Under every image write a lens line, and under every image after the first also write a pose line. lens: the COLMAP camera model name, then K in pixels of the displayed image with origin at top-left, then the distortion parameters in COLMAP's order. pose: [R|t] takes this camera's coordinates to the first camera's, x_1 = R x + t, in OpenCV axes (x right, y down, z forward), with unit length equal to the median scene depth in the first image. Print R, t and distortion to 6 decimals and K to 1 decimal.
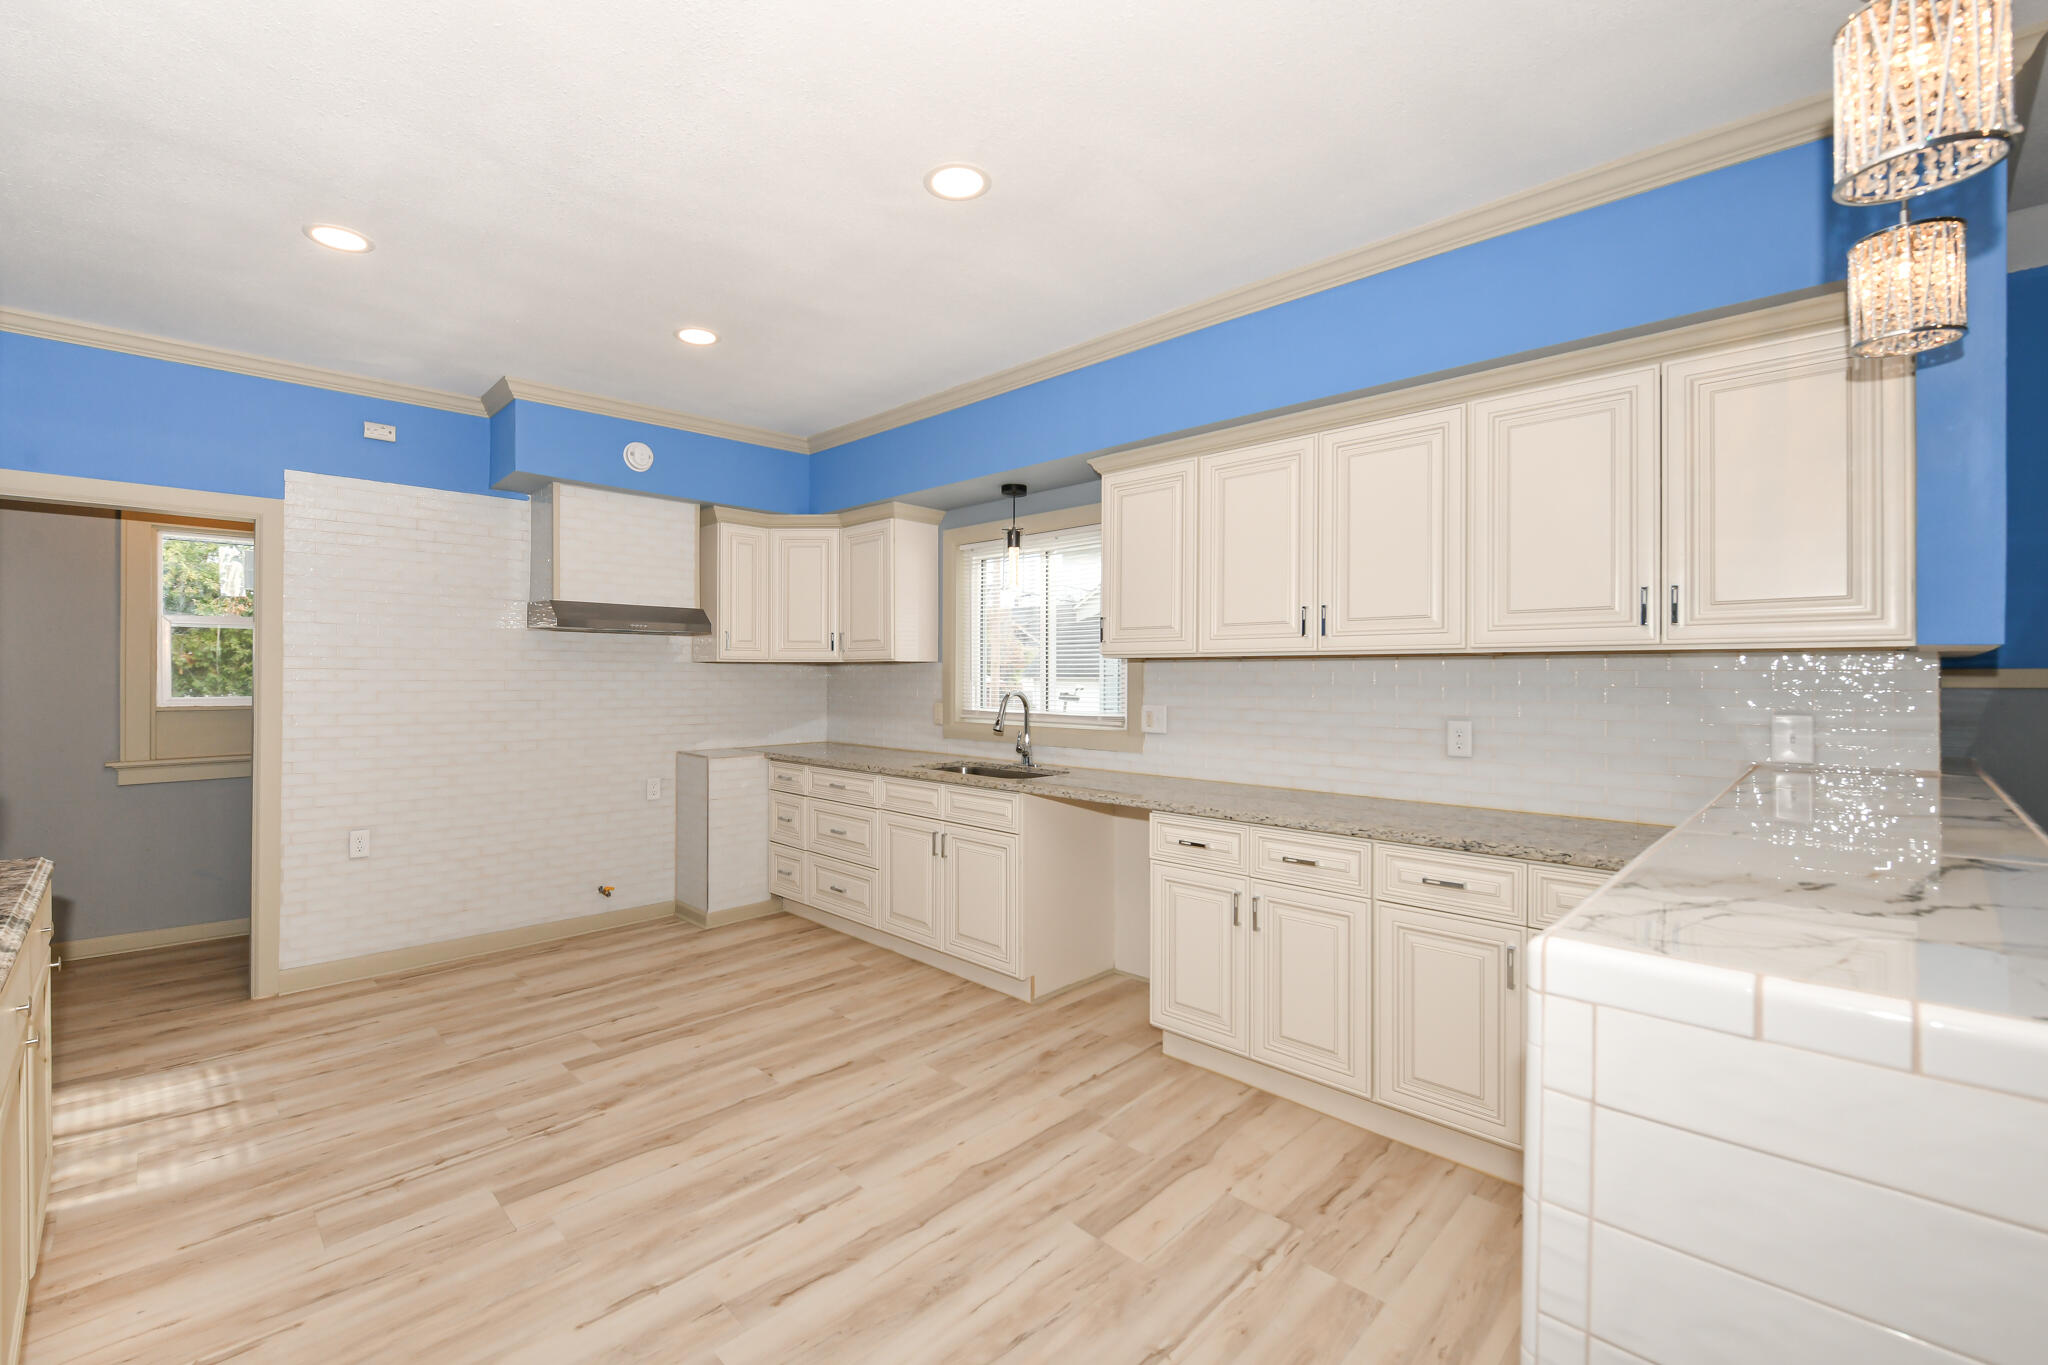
lens RADIAL K [[866.4, 0, 915.1], [0, 866.4, 680.0], [0, 0, 1]] dist [-0.001616, -0.000100]
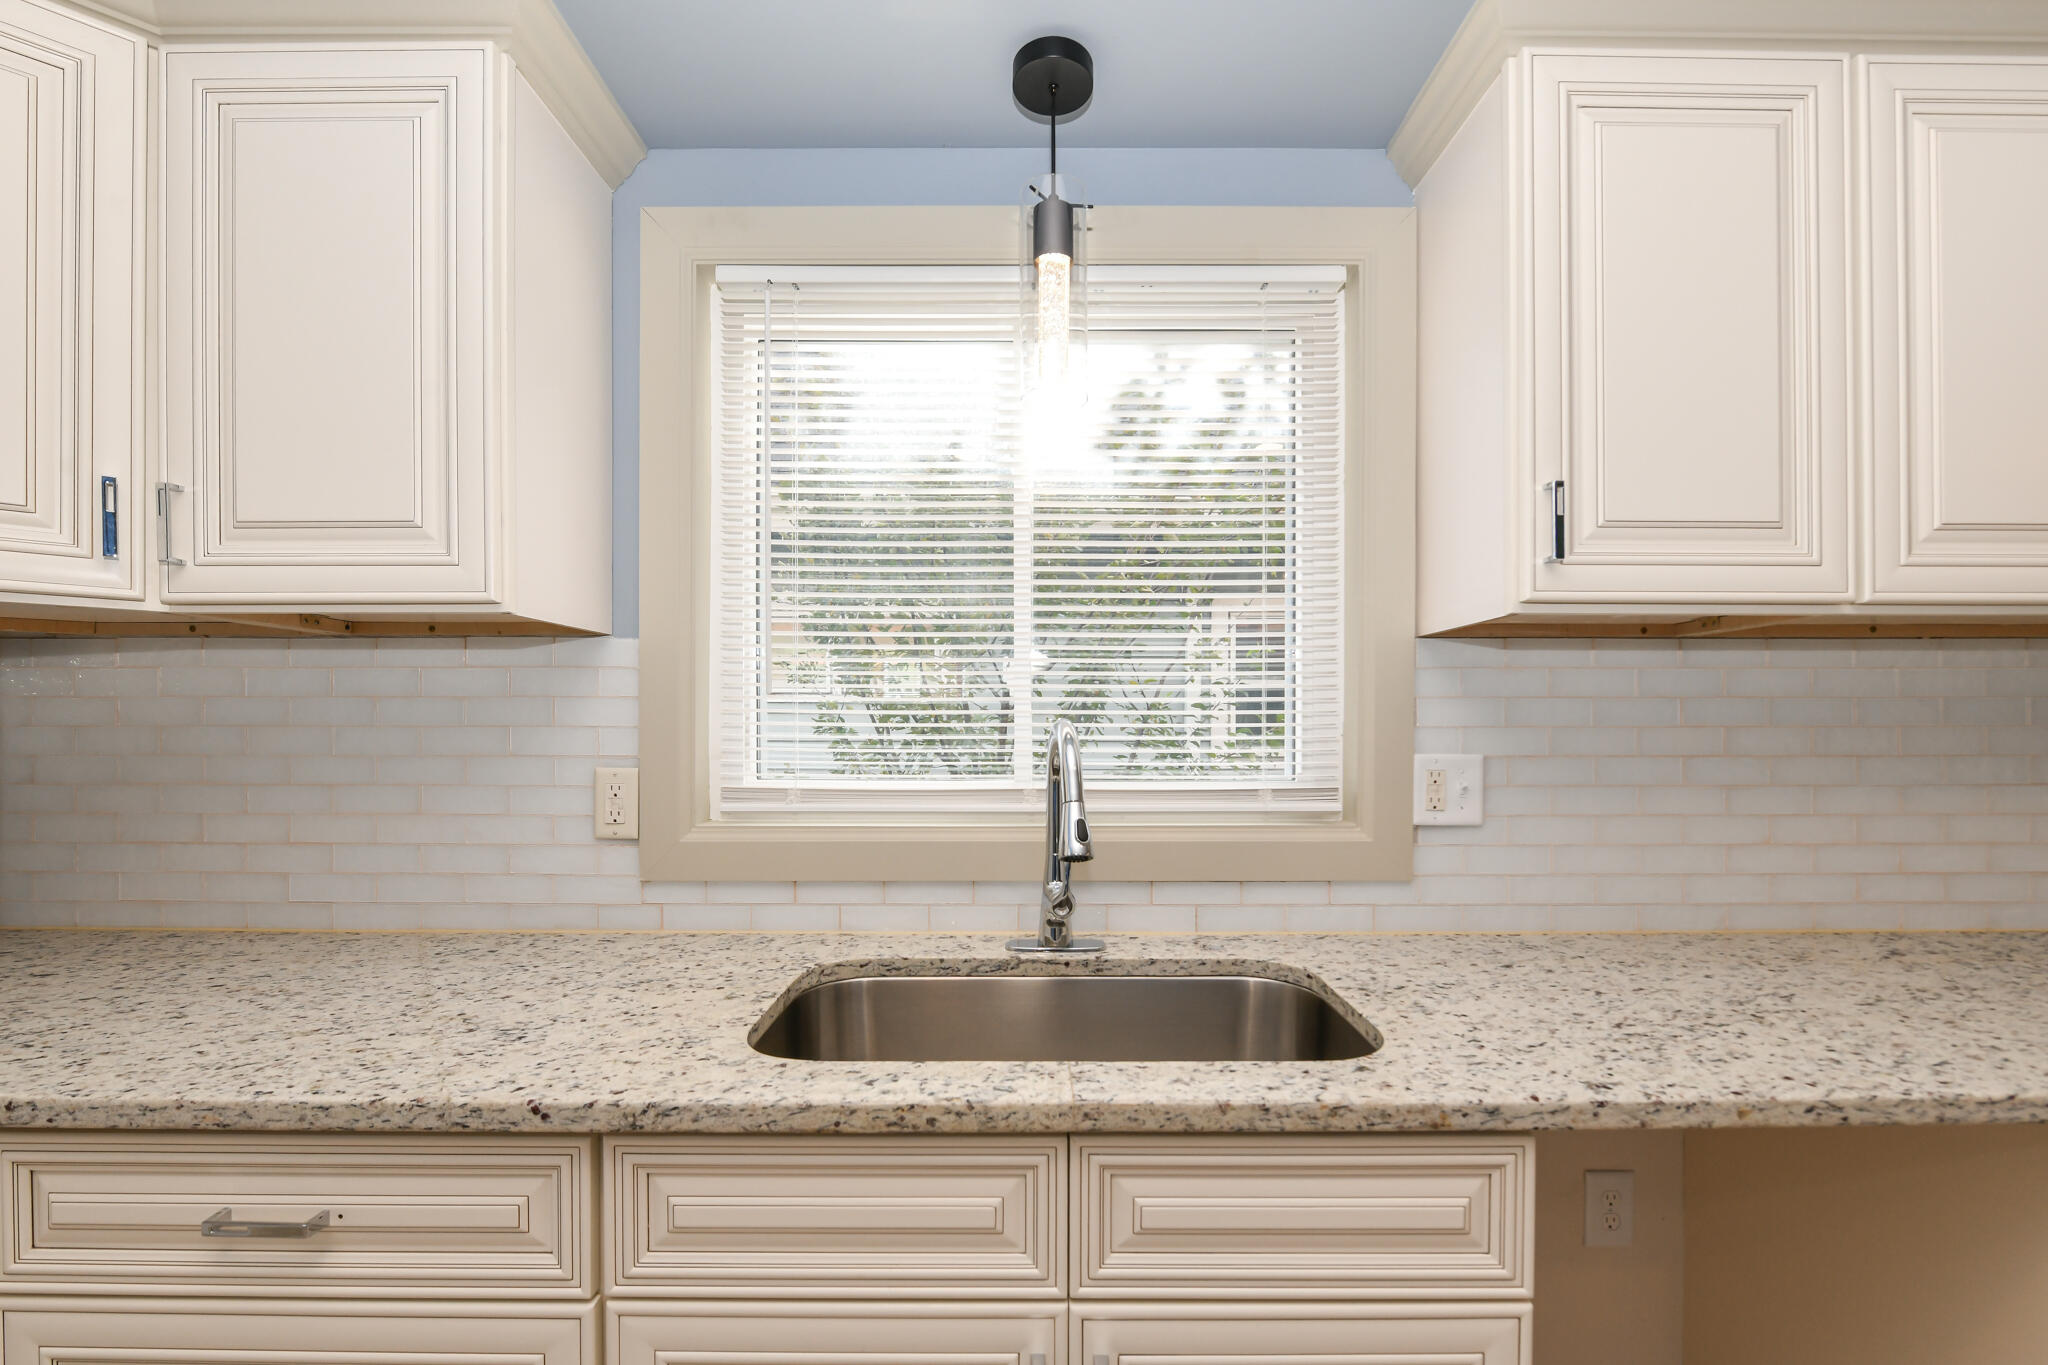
lens RADIAL K [[897.7, 0, 1050.9], [0, 897.7, 727.4], [0, 0, 1]] dist [-0.012730, 0.000482]
pose [[0.649158, -0.004001, 0.760643, -0.143399], [0.005155, 0.999986, 0.000861, 0.016103], [-0.760636, 0.003362, 0.649169, 0.868044]]
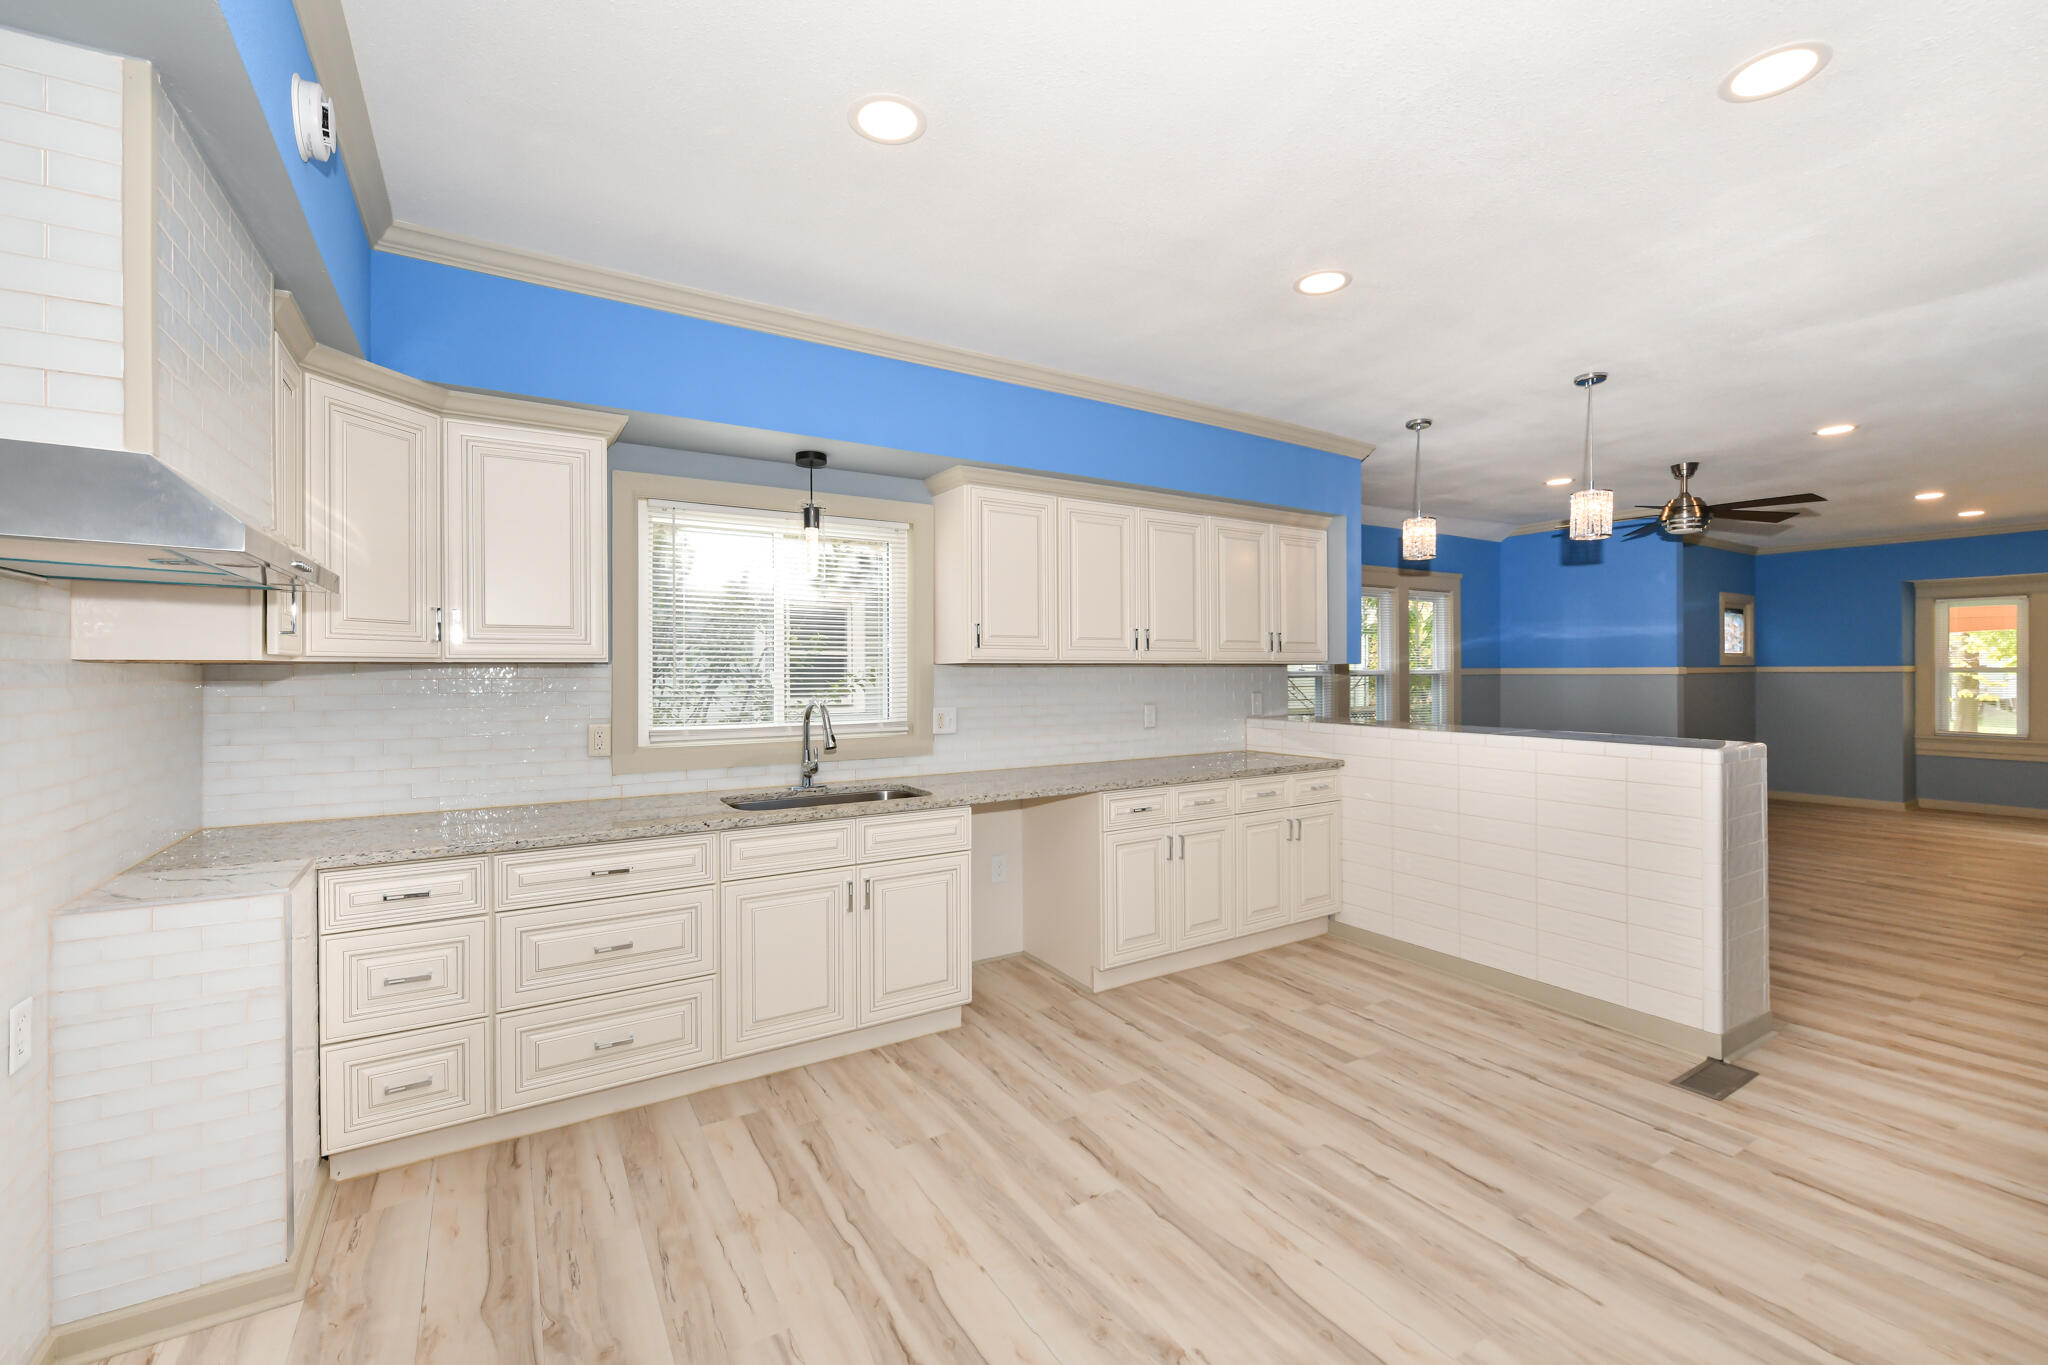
lens RADIAL K [[856.2, 0, 1032.1], [0, 856.2, 675.0], [0, 0, 1]] dist [-0.003108, -0.000407]
pose [[0.161747, -0.009292, 0.986788, -0.727889], [0.009372, 0.999925, 0.007879, -0.017114], [-0.986788, 0.007974, 0.161822, 0.721336]]
